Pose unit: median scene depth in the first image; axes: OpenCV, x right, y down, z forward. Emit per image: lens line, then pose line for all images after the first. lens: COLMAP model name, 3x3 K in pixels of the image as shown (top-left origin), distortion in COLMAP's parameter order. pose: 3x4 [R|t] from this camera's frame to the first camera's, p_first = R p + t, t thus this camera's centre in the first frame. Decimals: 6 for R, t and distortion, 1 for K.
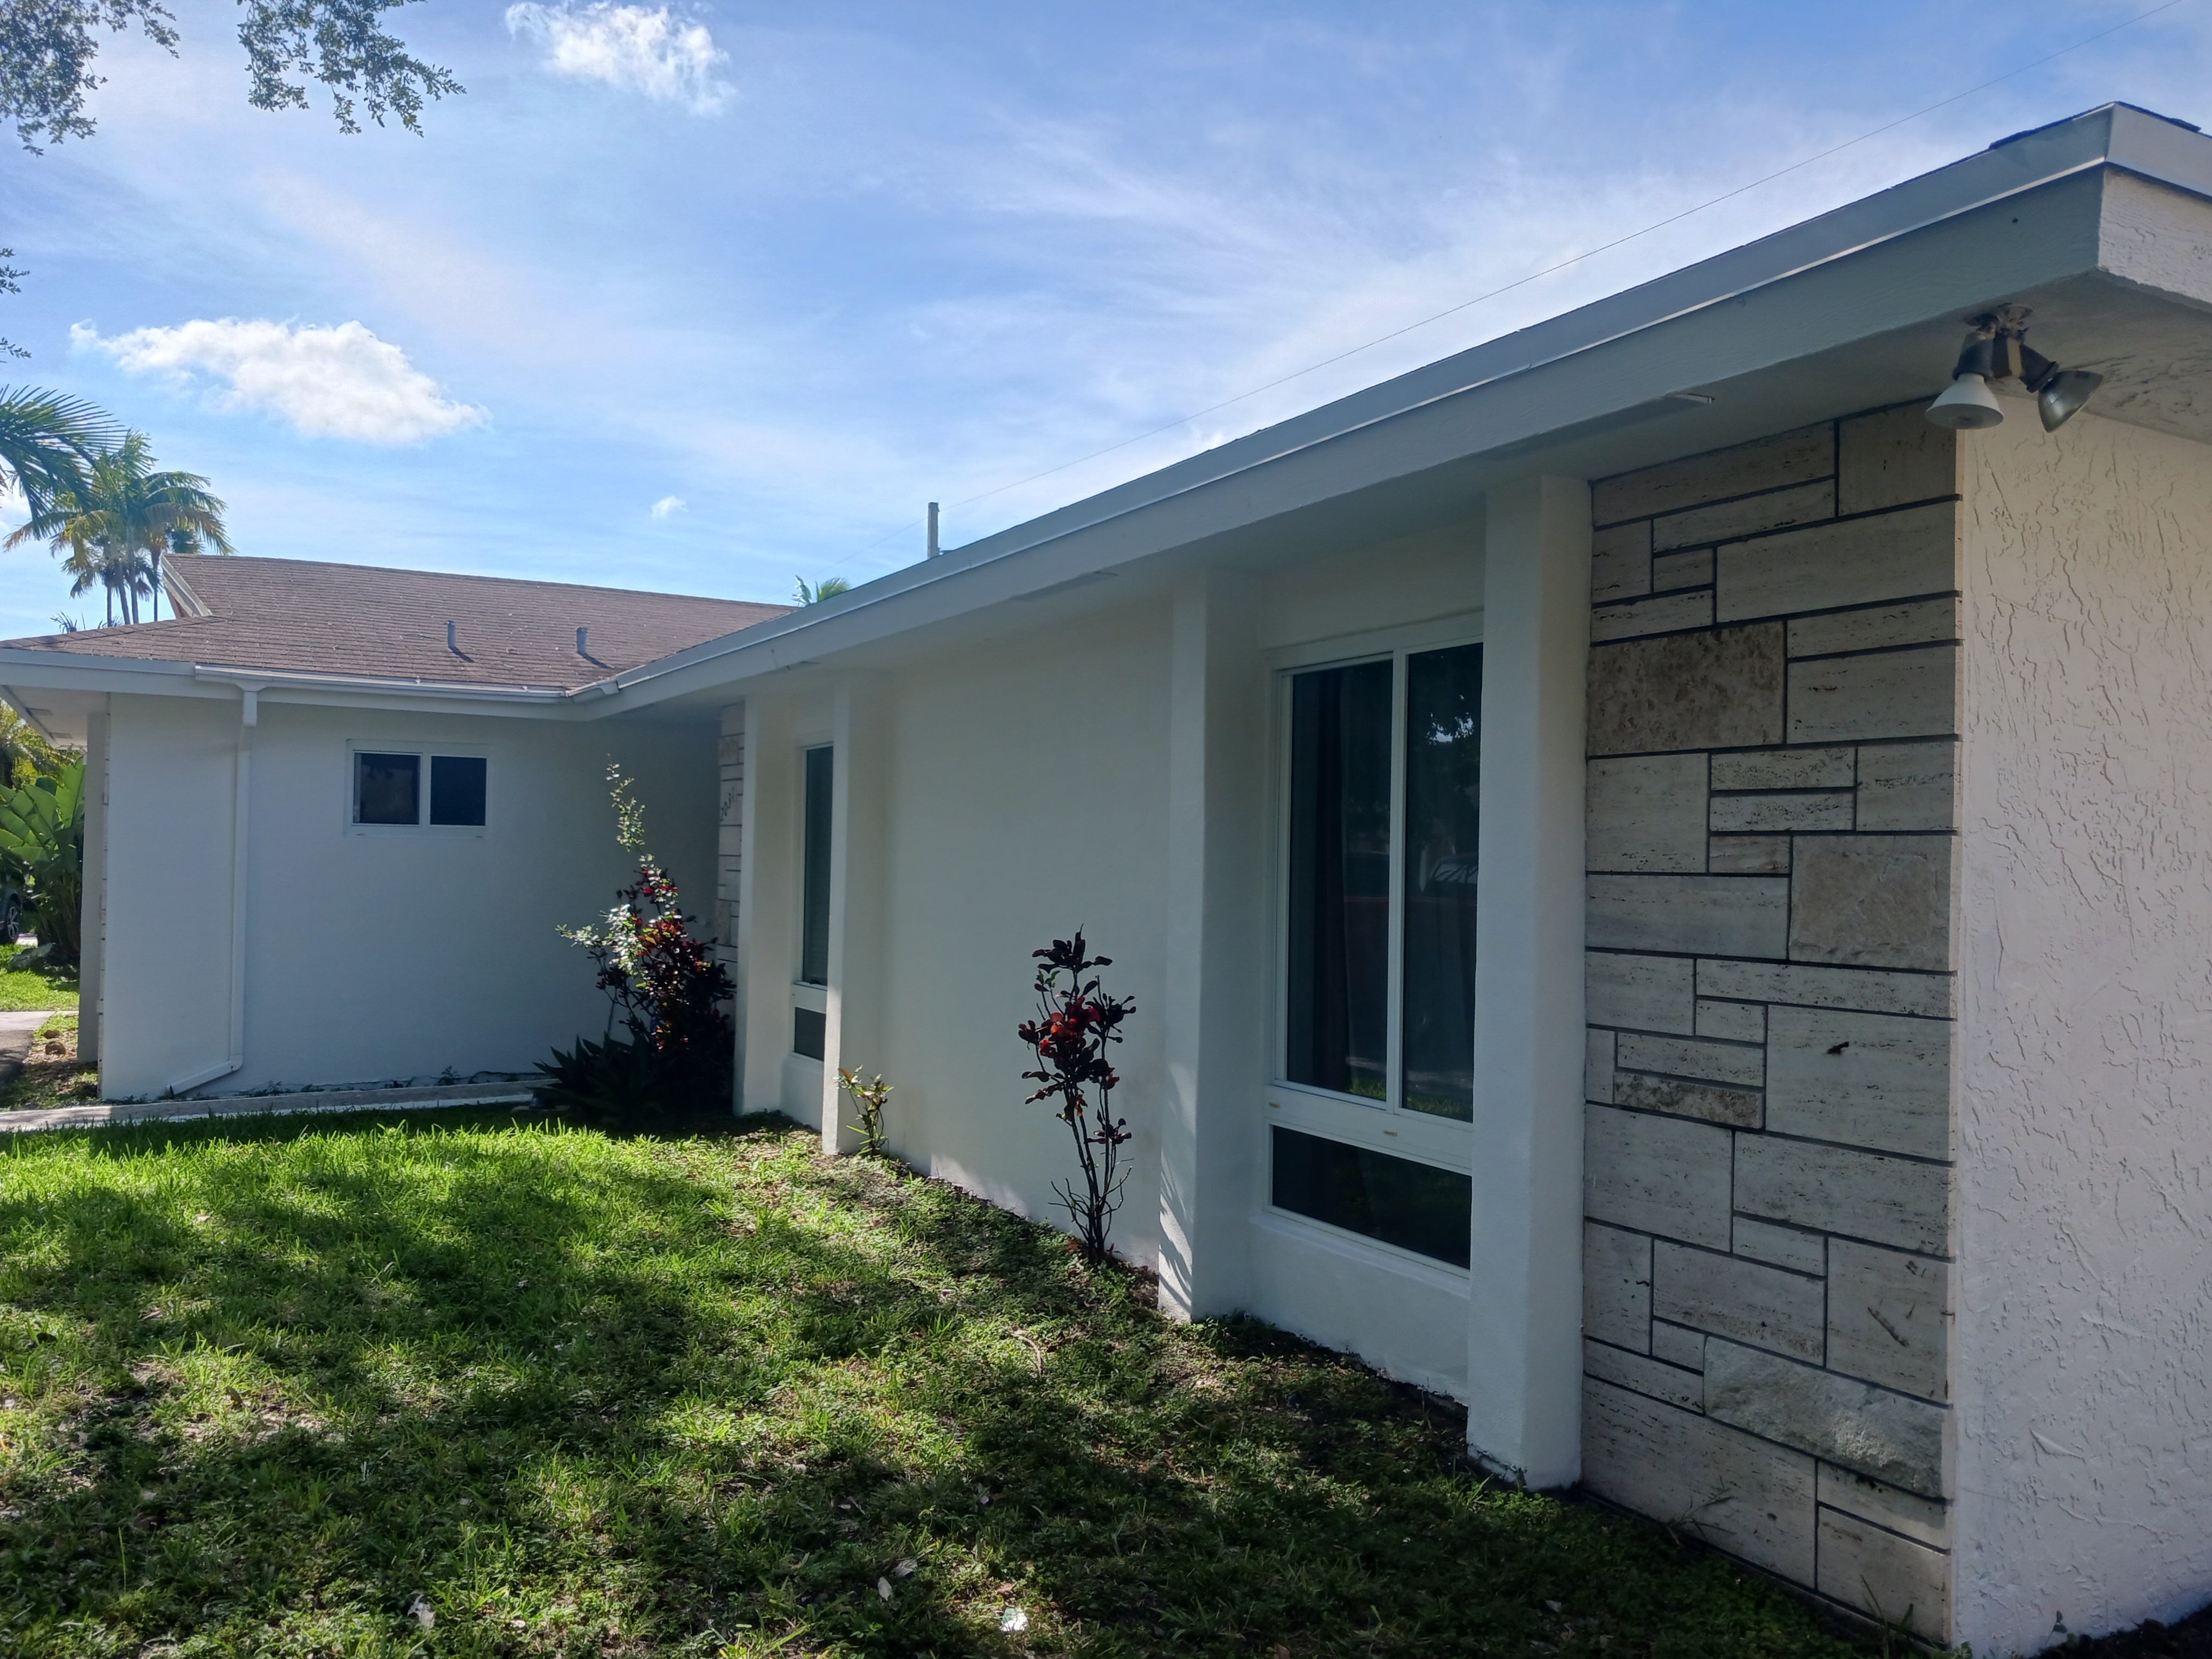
lens RADIAL K [[1736.6, 0, 1099.5], [0, 1736.6, 835.3], [0, 0, 1]] dist [0.014952, -0.009328]
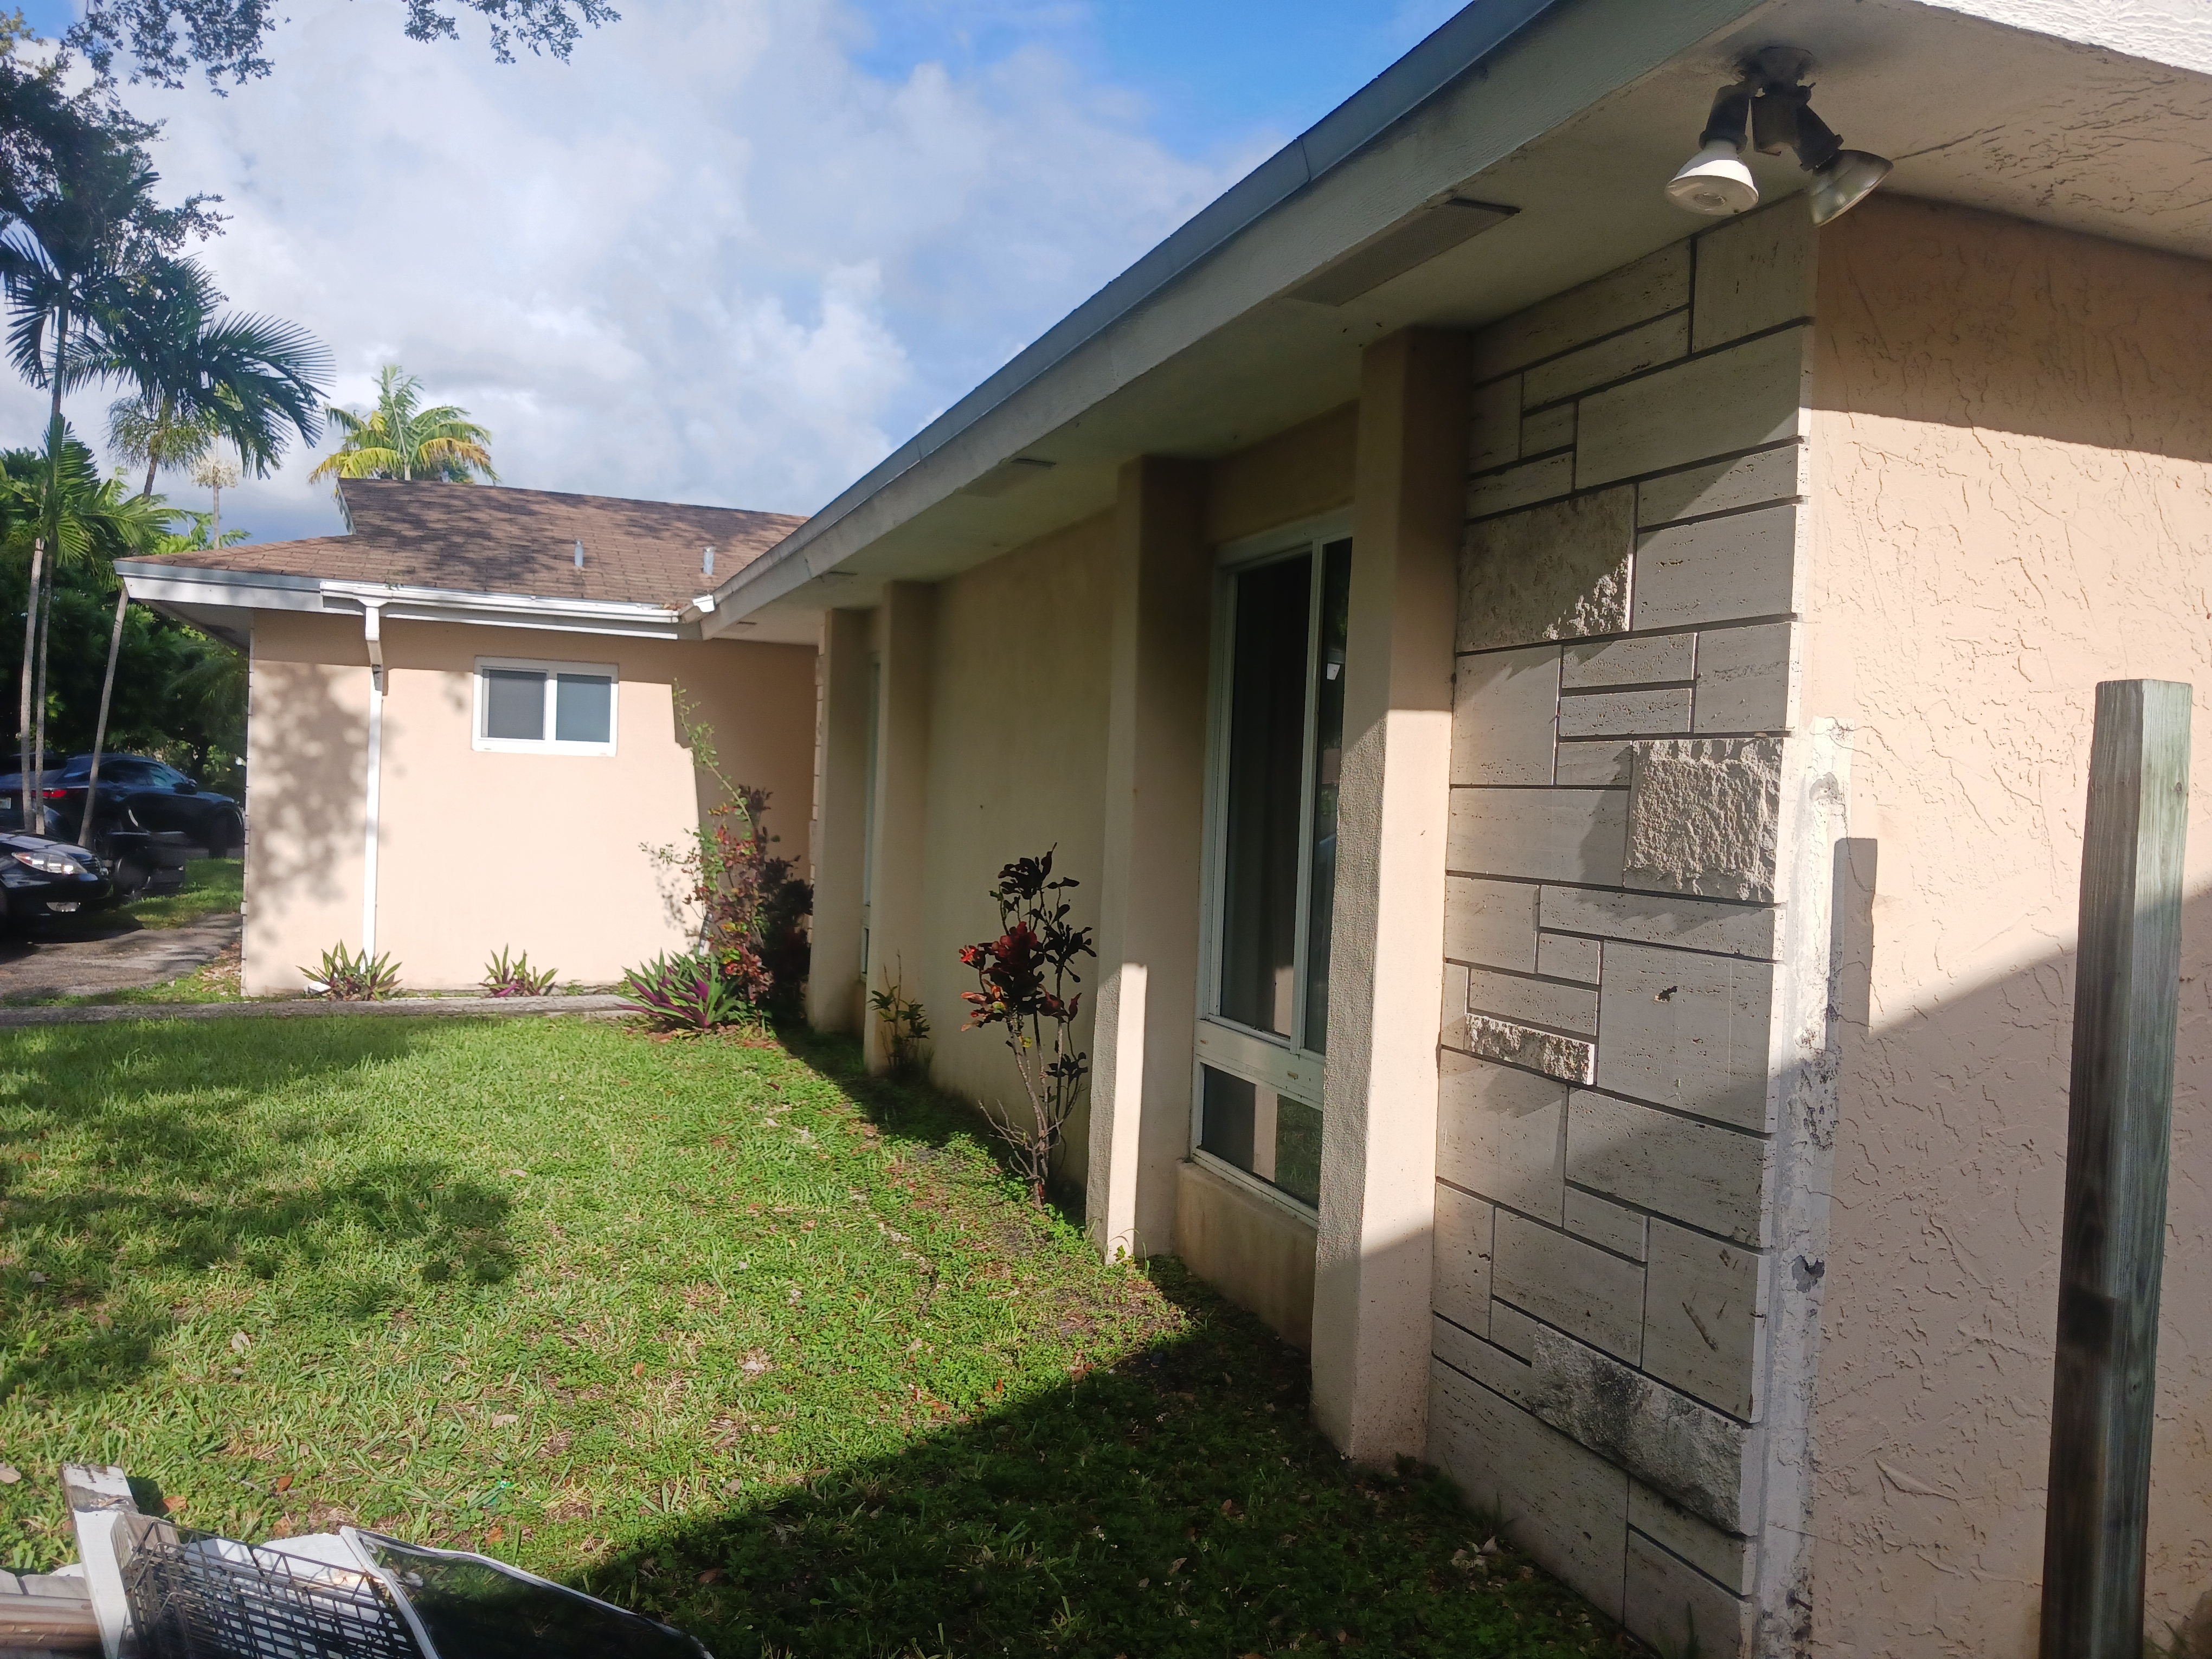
lens RADIAL K [[1727.3, 0, 1106.0], [0, 1727.3, 829.5], [0, 0, 1]] dist [0.003624, 0.001055]
pose [[0.987604, 0.023857, -0.155144, 0.281044], [-0.019088, 0.999301, 0.032158, 0.021769], [0.155803, -0.028798, 0.987368, 0.137037]]
